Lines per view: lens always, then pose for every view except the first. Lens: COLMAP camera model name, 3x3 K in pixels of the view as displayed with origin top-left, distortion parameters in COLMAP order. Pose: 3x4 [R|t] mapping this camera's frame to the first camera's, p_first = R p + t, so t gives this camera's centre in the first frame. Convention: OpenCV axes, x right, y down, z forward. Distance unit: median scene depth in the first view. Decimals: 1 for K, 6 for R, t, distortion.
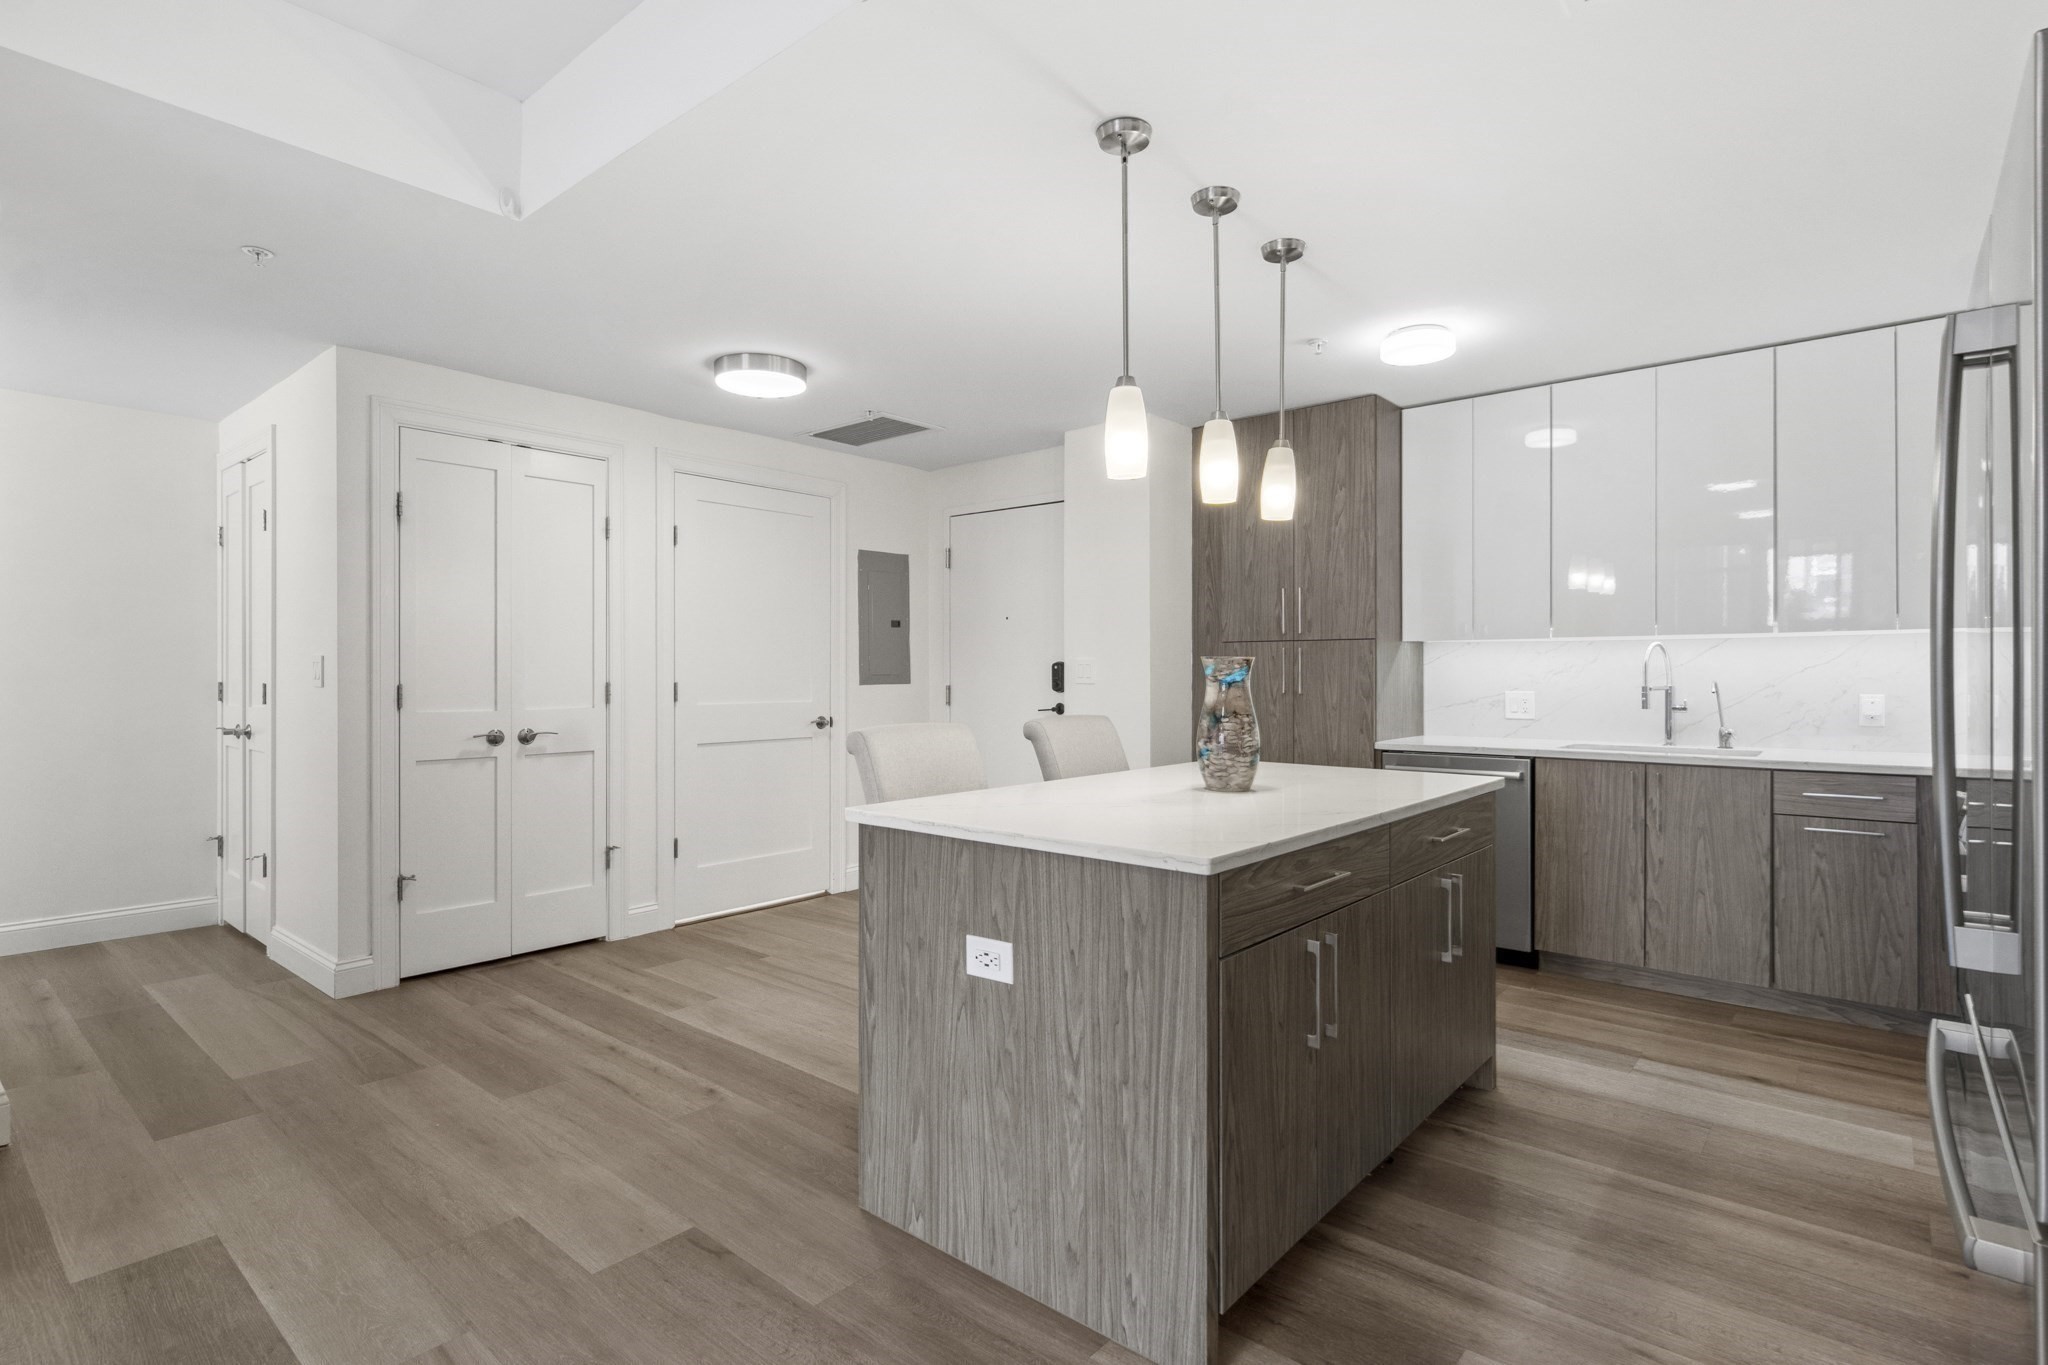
lens RADIAL K [[1009.6, 0, 1041.1], [0, 1009.6, 674.6], [0, 0, 1]] dist [0.001088, -0.001058]
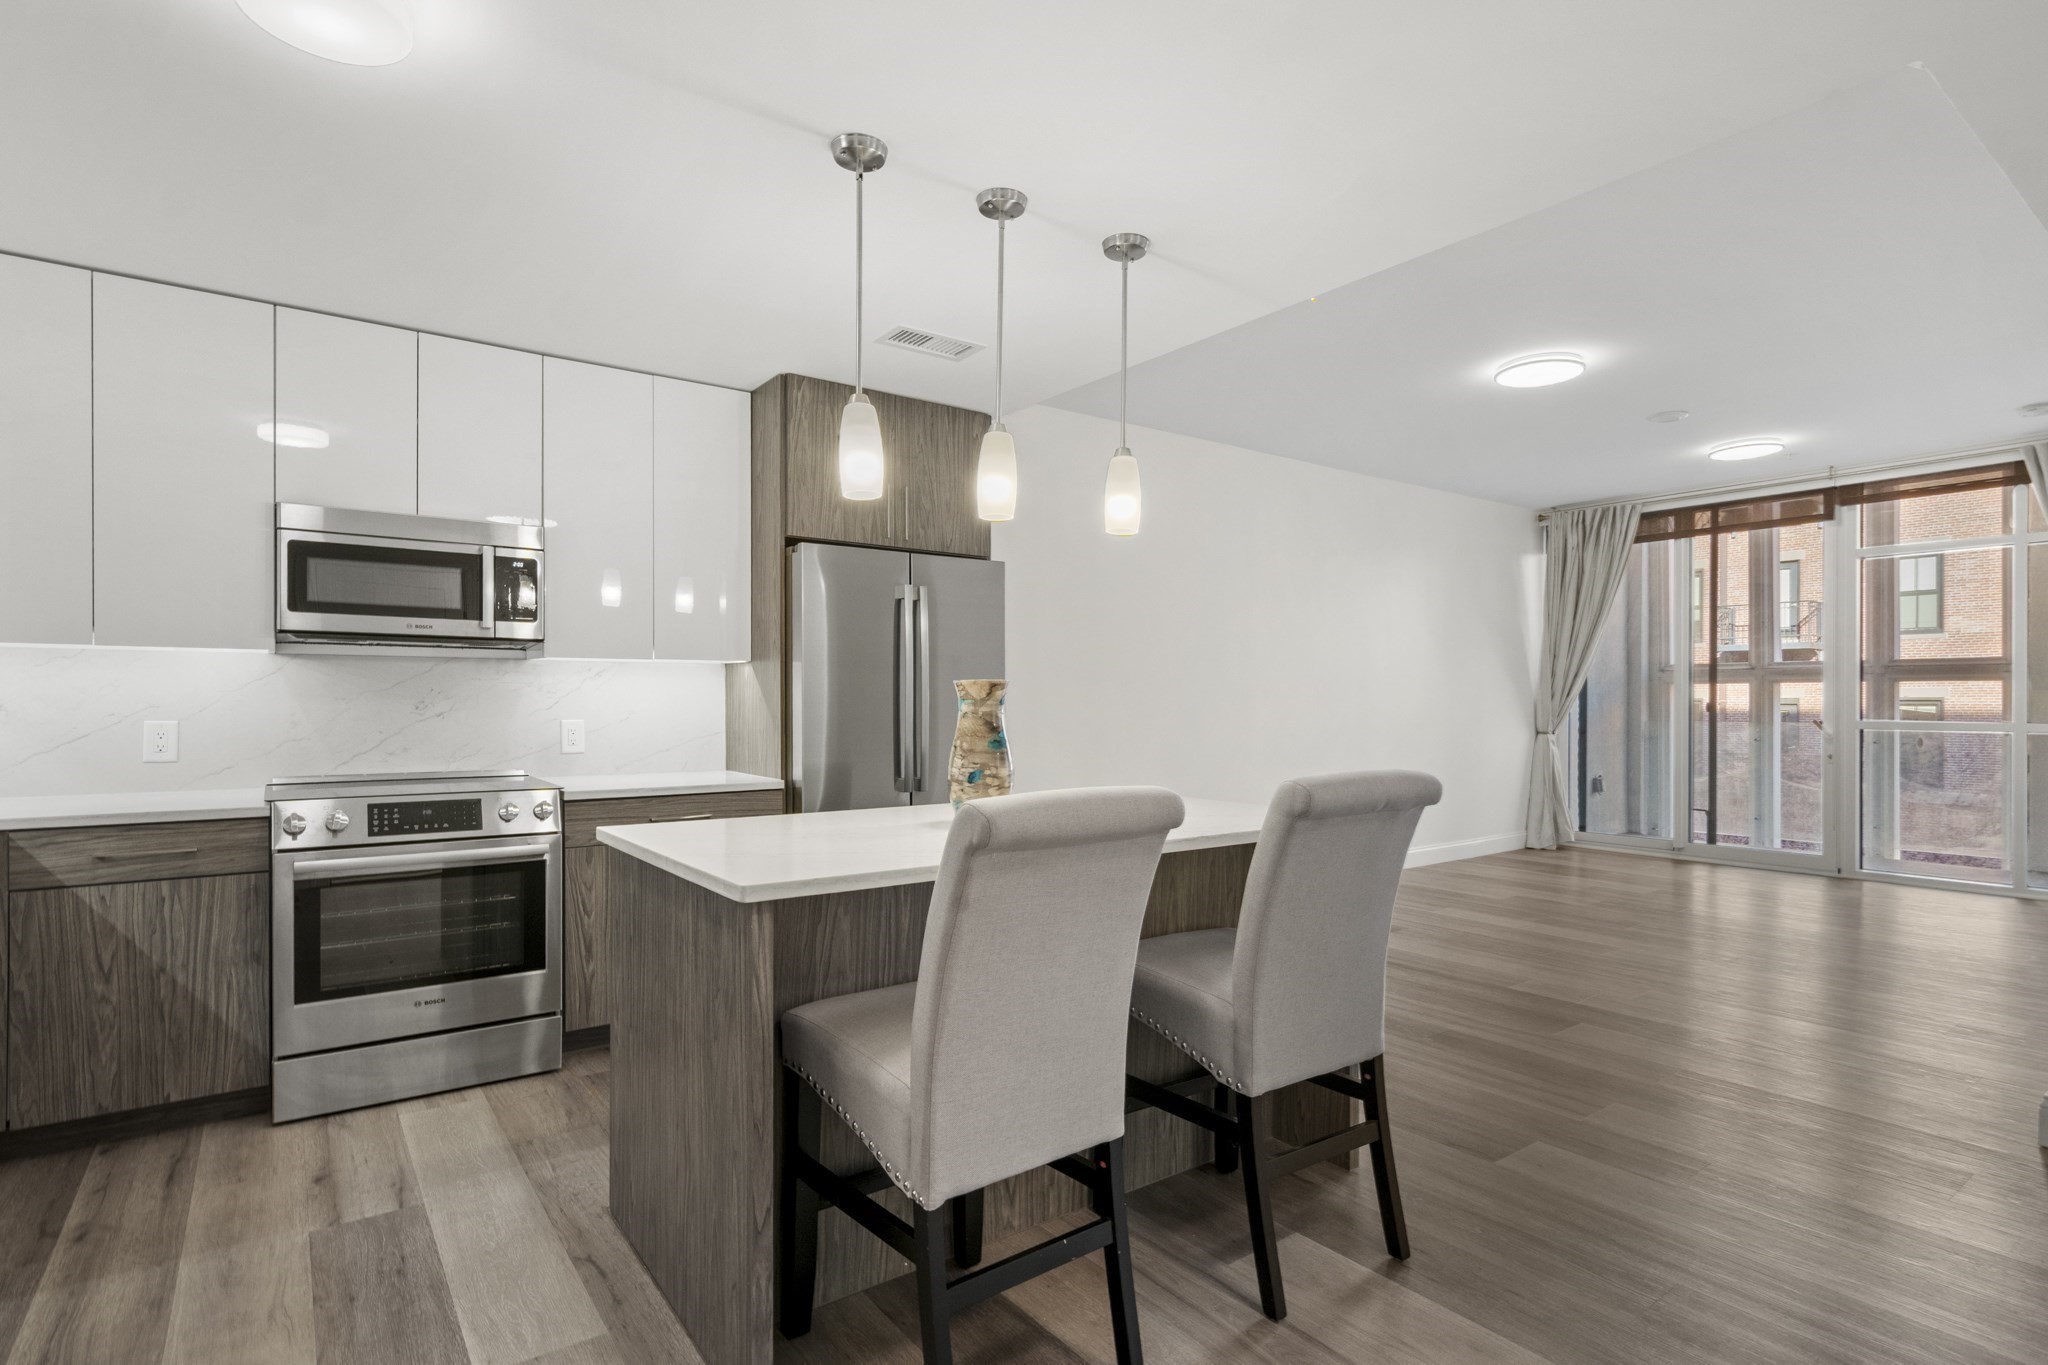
lens RADIAL K [[1013.3, 0, 1027.0], [0, 1013.3, 694.9], [0, 0, 1]] dist [-0.001849, -0.000681]
pose [[-0.971323, 0.003458, 0.237741, -0.054718], [0.002335, 0.999985, -0.005005, 0.001383], [-0.237754, -0.004306, -0.971316, 1.357893]]
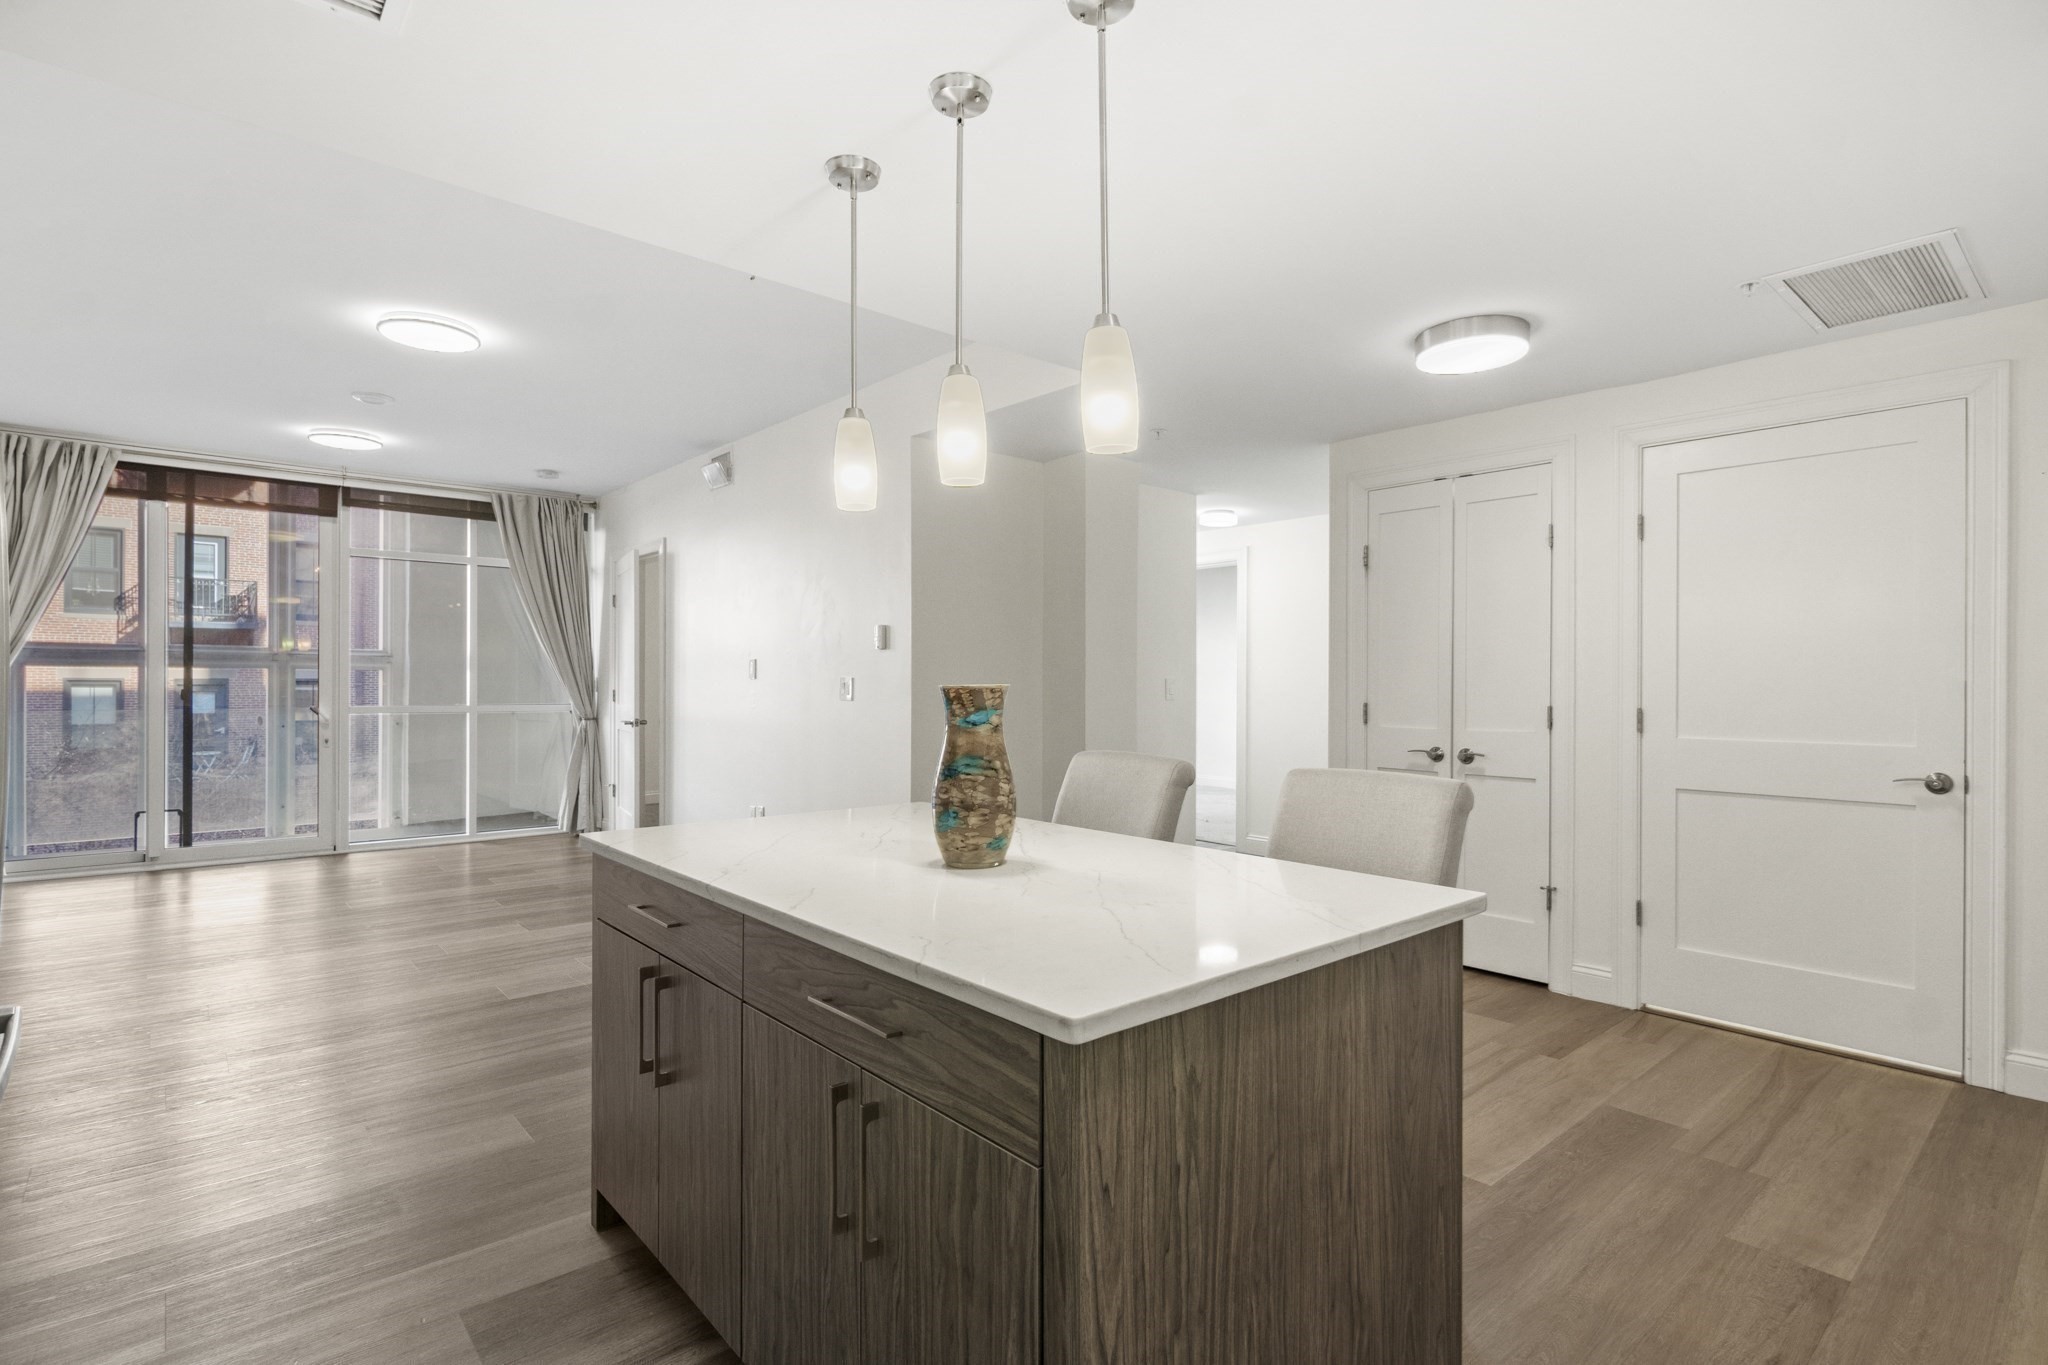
lens RADIAL K [[1001.0, 0, 1034.4], [0, 1001.0, 677.6], [0, 0, 1]] dist [-0.034989, 0.023591]
pose [[-0.149369, -0.006001, -0.988763, 0.646500], [-0.006591, 0.999965, -0.005073, -0.012756], [0.988759, 0.005759, -0.149404, 0.826823]]
